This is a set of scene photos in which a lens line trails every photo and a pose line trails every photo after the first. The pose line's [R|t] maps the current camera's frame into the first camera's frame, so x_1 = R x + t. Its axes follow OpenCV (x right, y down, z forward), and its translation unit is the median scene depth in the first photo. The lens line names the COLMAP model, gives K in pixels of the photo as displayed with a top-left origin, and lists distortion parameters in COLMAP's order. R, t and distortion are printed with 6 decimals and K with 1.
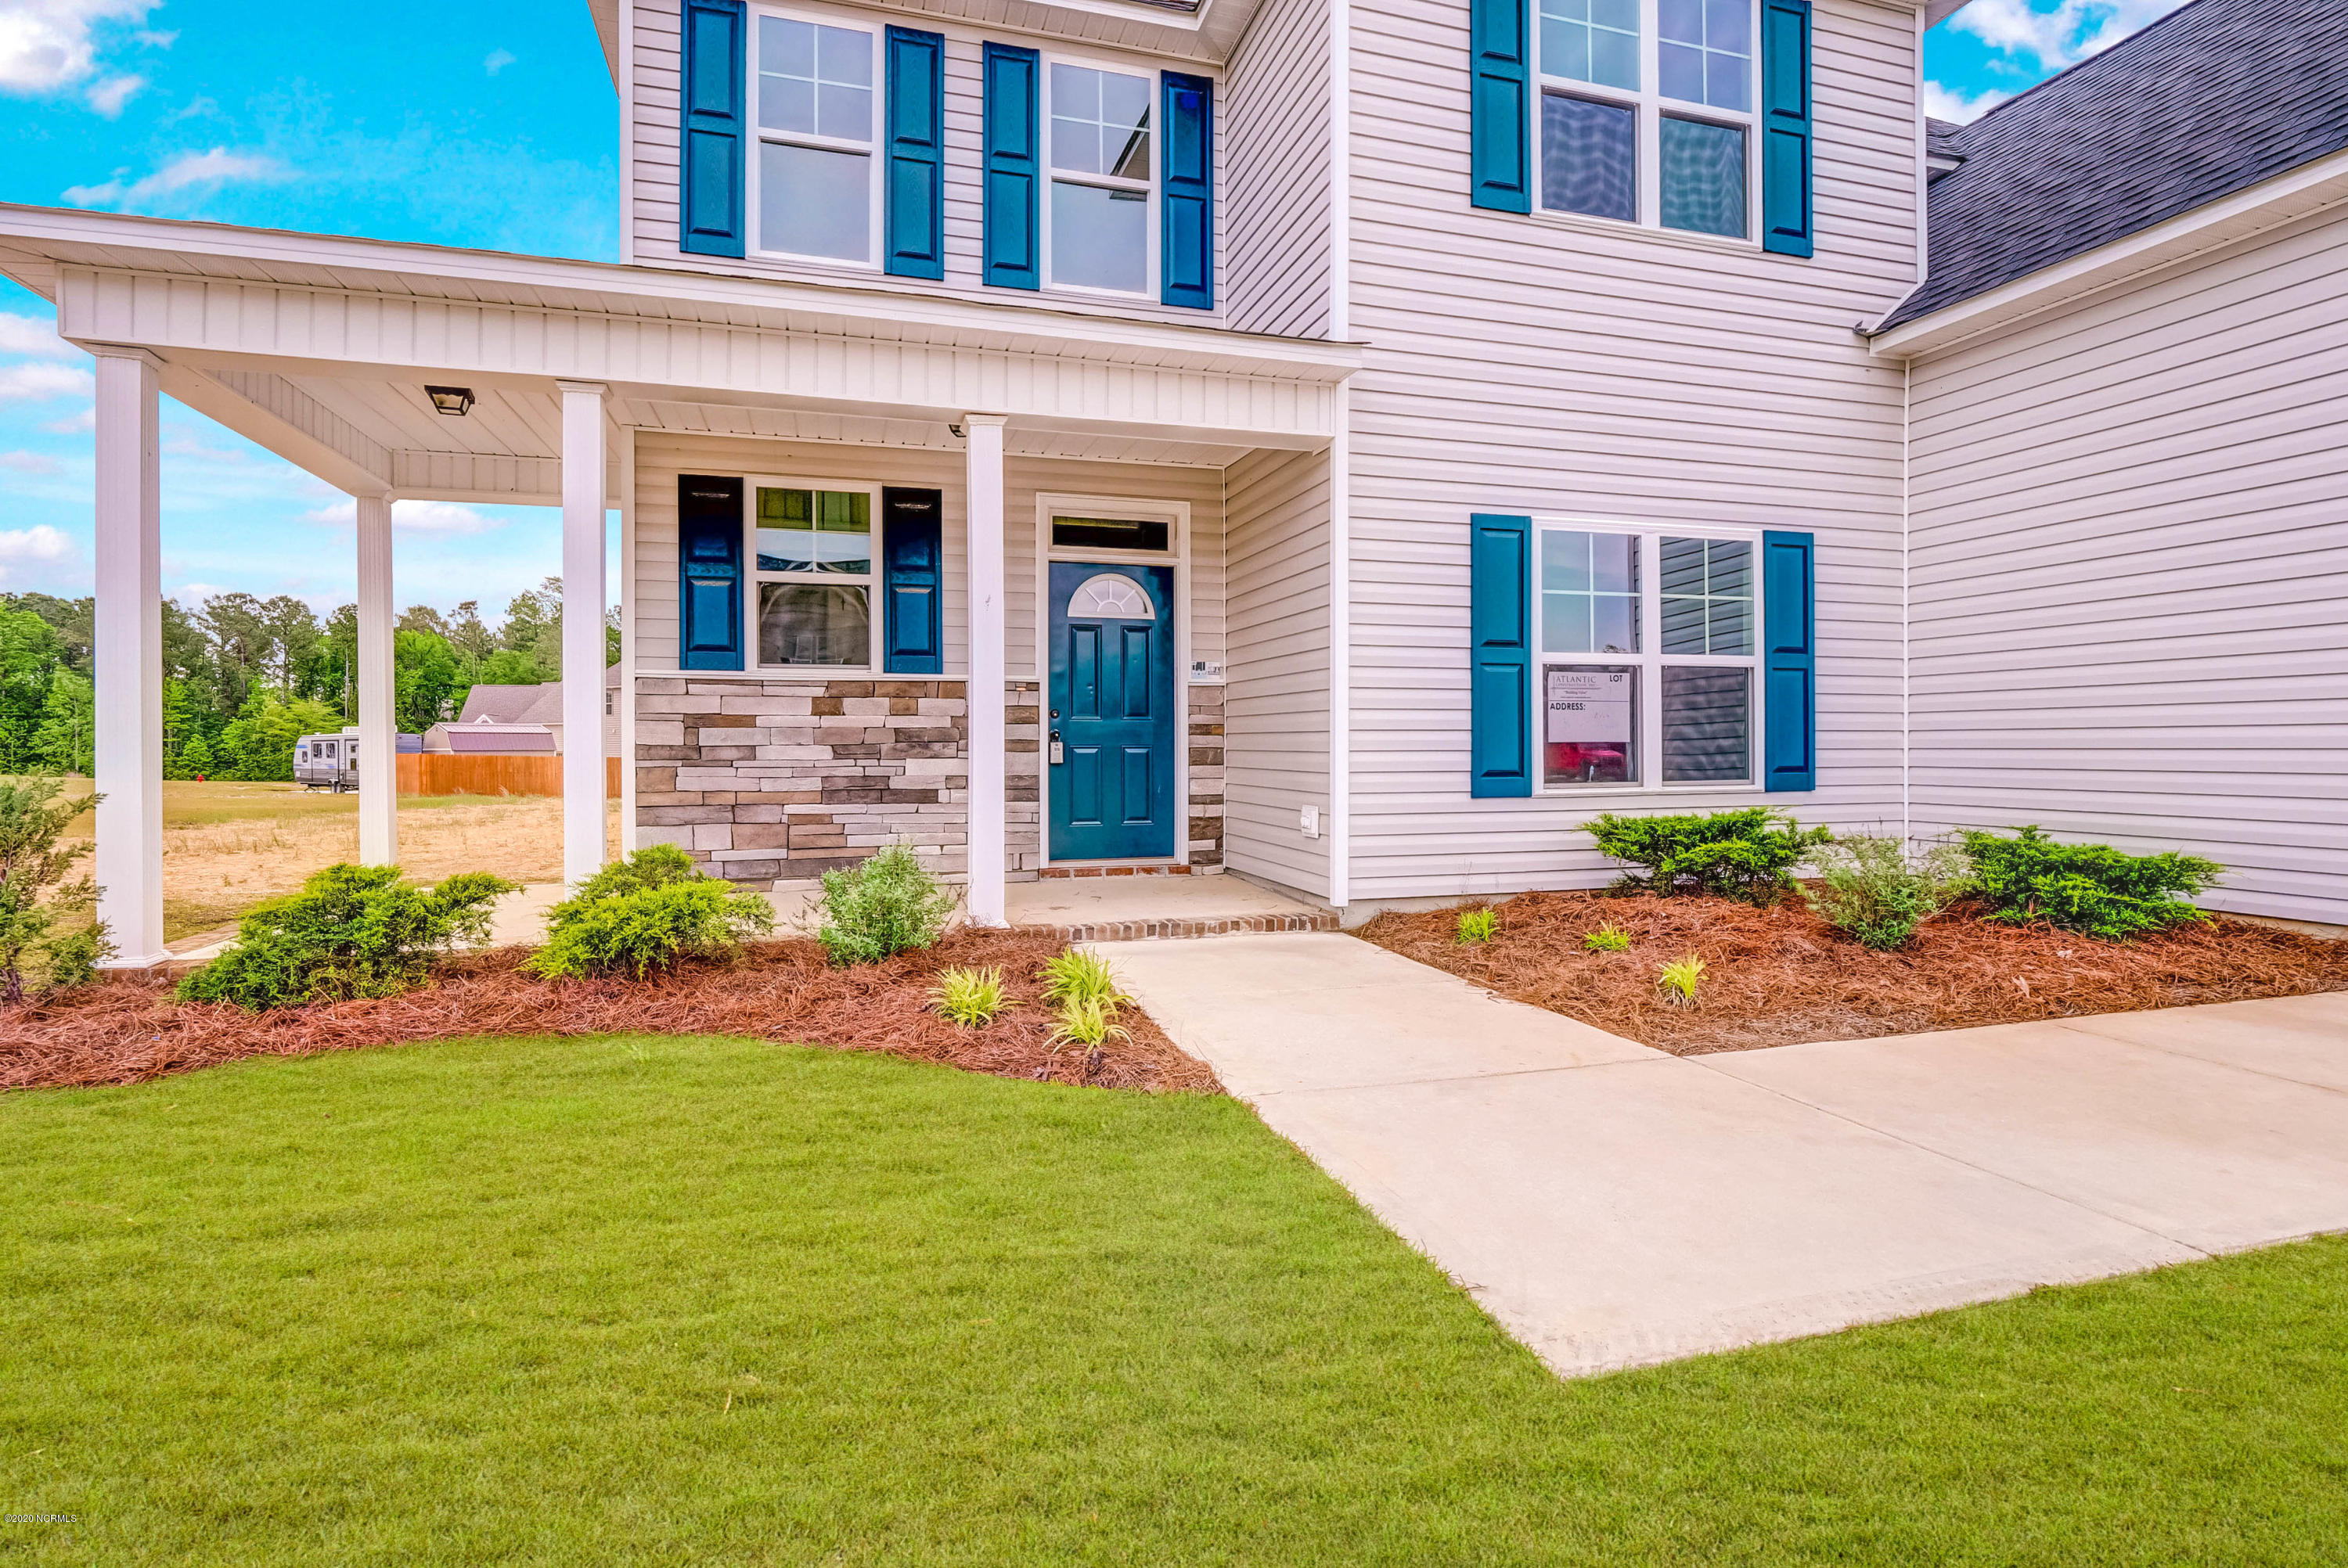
lens RADIAL K [[1142.0, 0, 1163.2], [0, 1142.0, 754.0], [0, 0, 1]] dist [-0.019005, 0.001170]
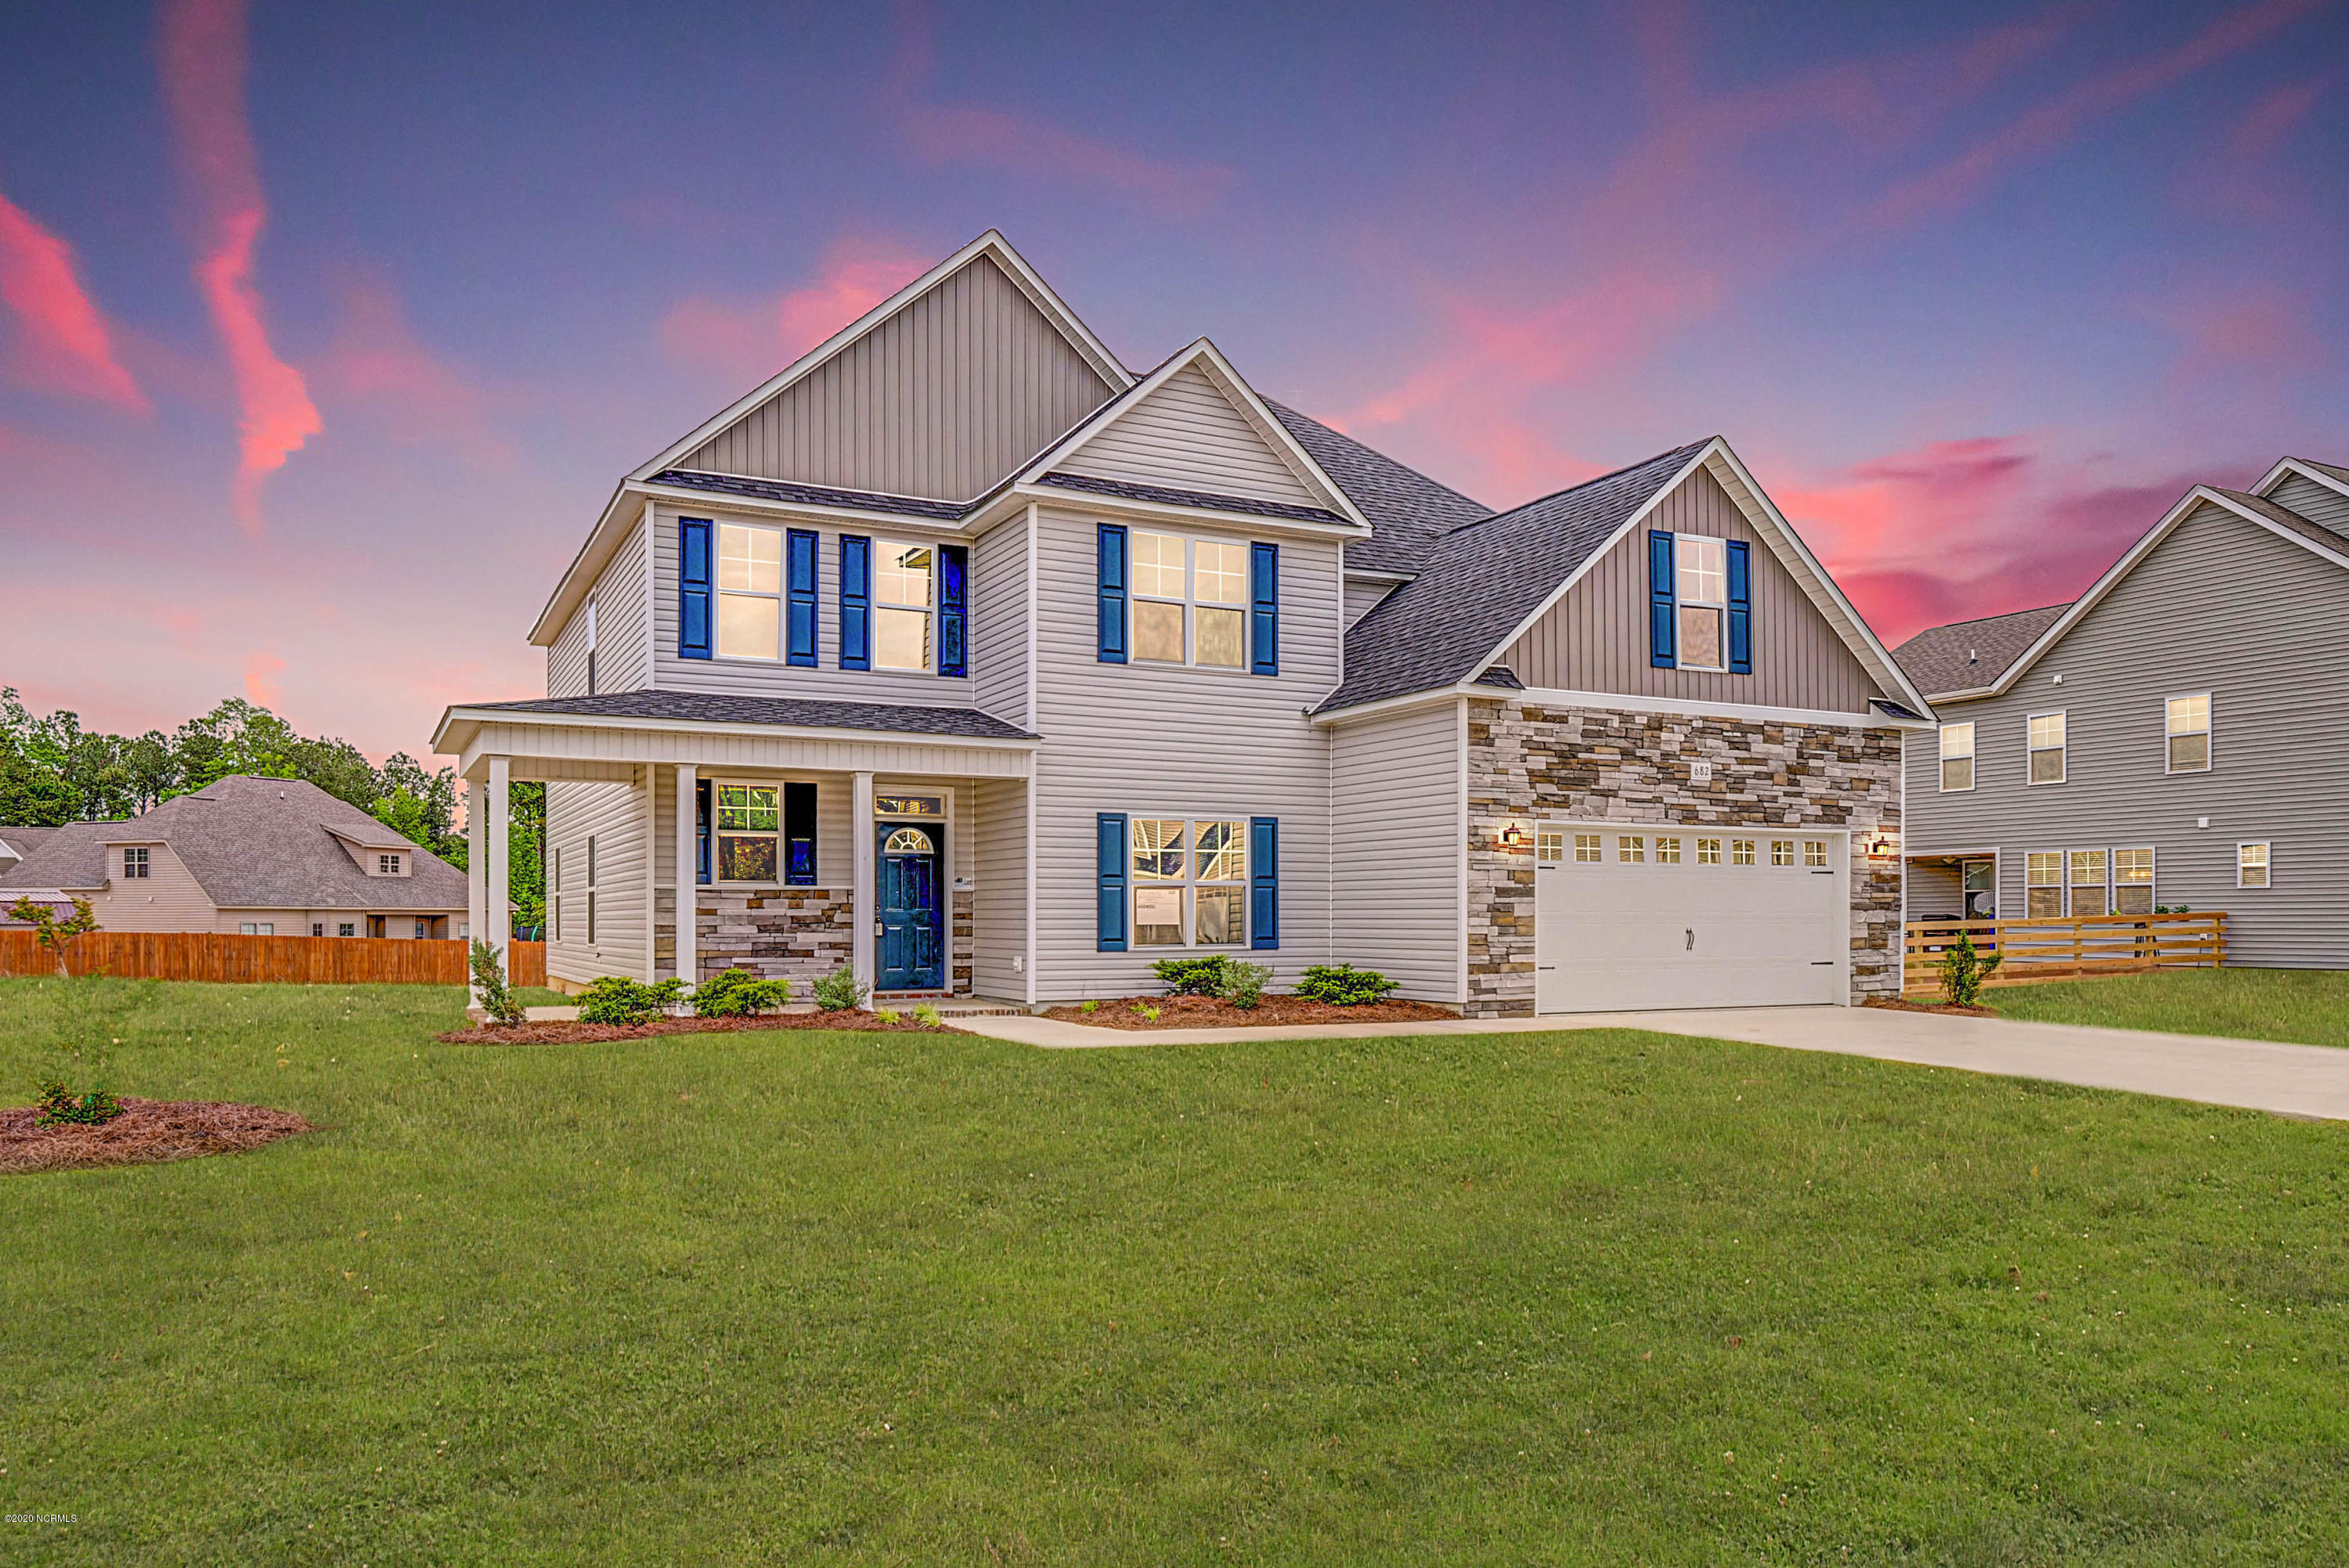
lens RADIAL K [[1492.2, 0, 1163.1], [0, 1492.2, 909.1], [0, 0, 1]] dist [-0.003461, 0.000035]
pose [[0.981132, 0.003449, 0.193307, -0.115552], [-0.000646, 0.999894, -0.014561, 0.000787], [-0.193336, 0.014161, 0.981030, -1.463246]]
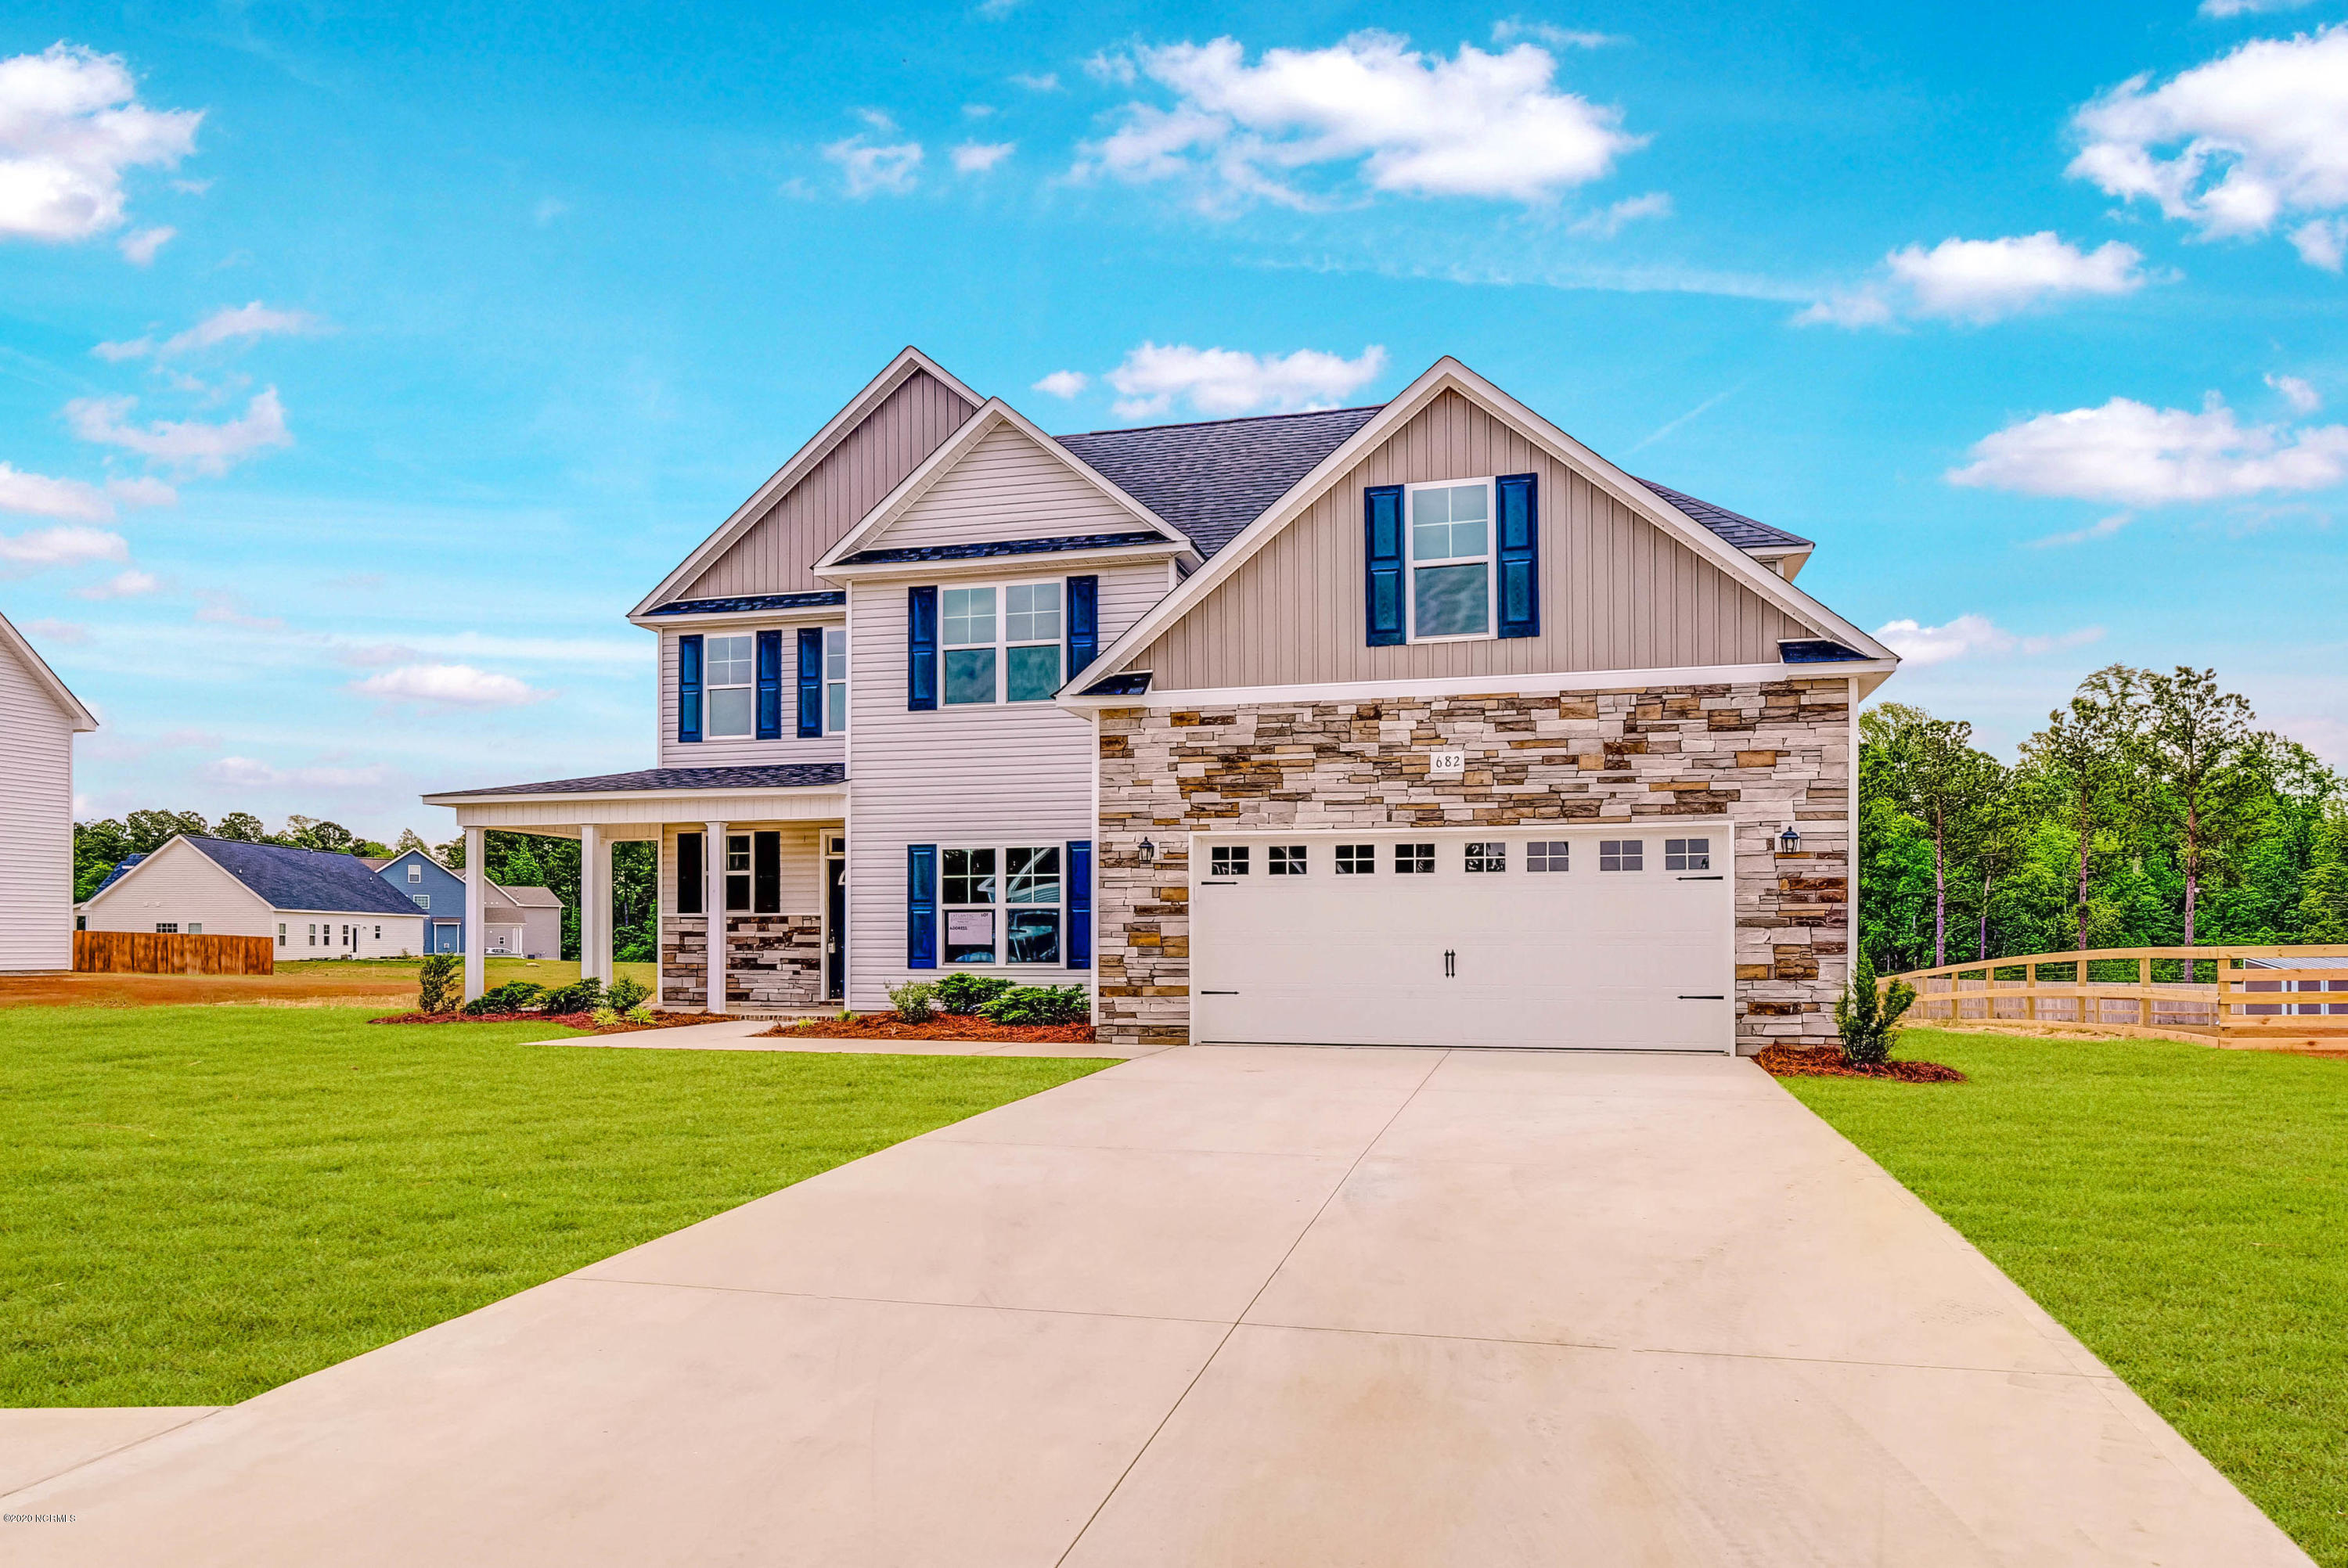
lens RADIAL K [[1314.3, 0, 1174.7], [0, 1314.3, 931.8], [0, 0, 1]] dist [-0.000142, 0.000138]
pose [[0.892262, -0.000636, -0.451518, 1.733836], [-0.005492, 0.999910, -0.012261, -0.005352], [0.451485, 0.013420, 0.892178, -0.998212]]
